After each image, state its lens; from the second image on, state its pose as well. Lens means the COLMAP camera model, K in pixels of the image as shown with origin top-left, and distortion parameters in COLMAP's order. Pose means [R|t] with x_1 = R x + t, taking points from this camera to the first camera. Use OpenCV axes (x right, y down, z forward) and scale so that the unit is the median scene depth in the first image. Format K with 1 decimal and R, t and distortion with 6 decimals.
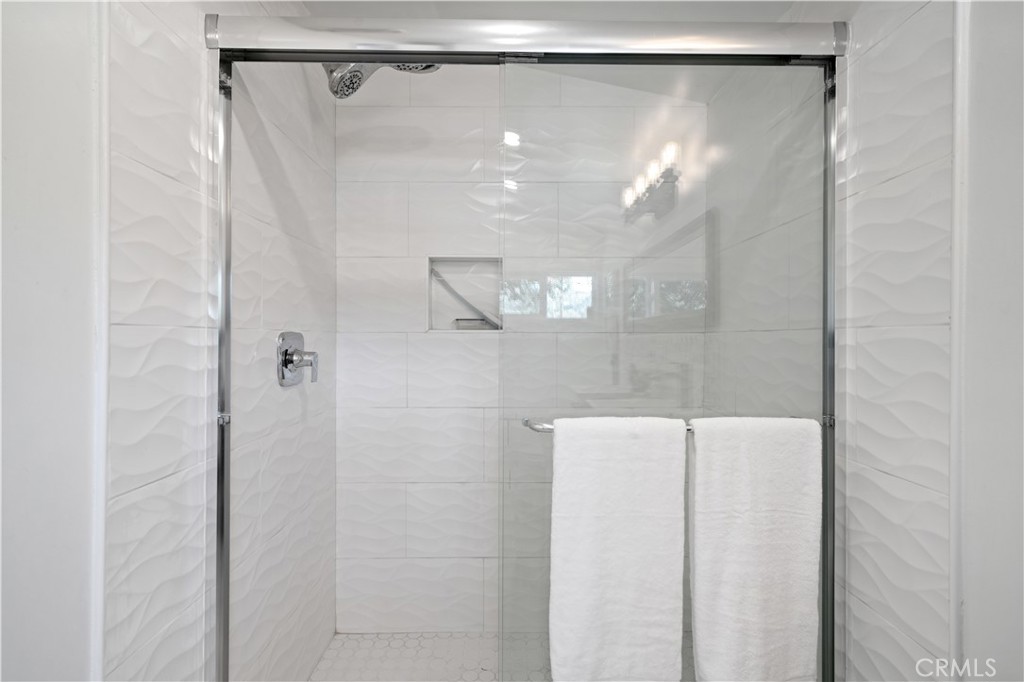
lens RADIAL K [[499.8, 0, 513.4], [0, 499.8, 337.9], [0, 0, 1]] dist [0.006753, 0.000358]
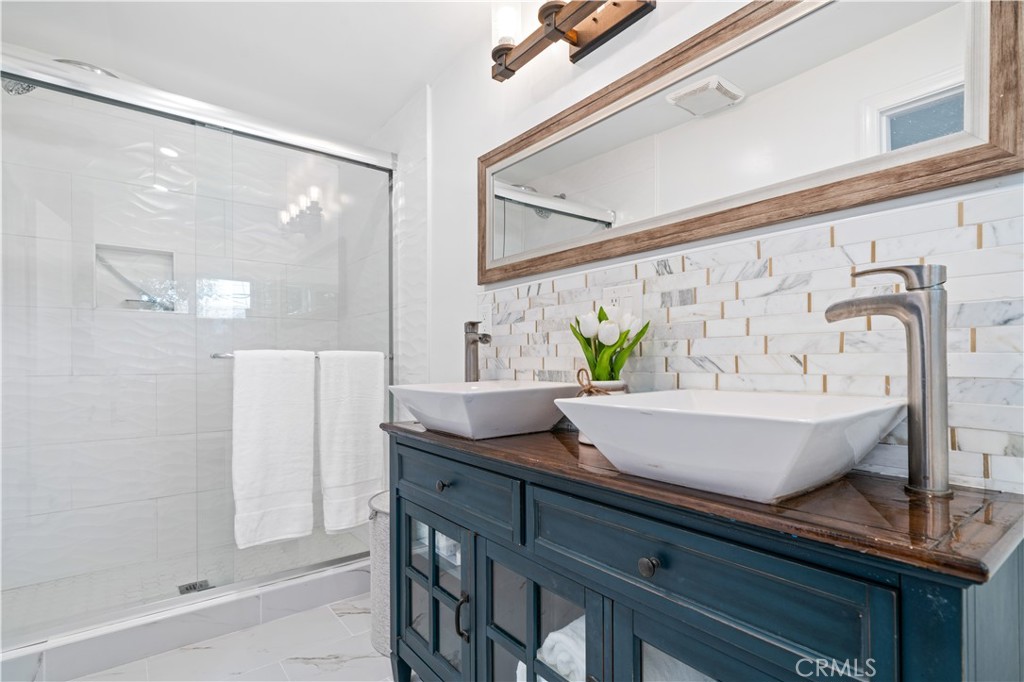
lens RADIAL K [[504.5, 0, 510.5], [0, 504.5, 363.9], [0, 0, 1]] dist [0.016465, 0.000286]
pose [[0.804924, -0.010618, 0.593283, -0.171577], [0.004004, 0.999914, 0.012463, 0.176984], [-0.593364, -0.007656, 0.804898, -0.874956]]
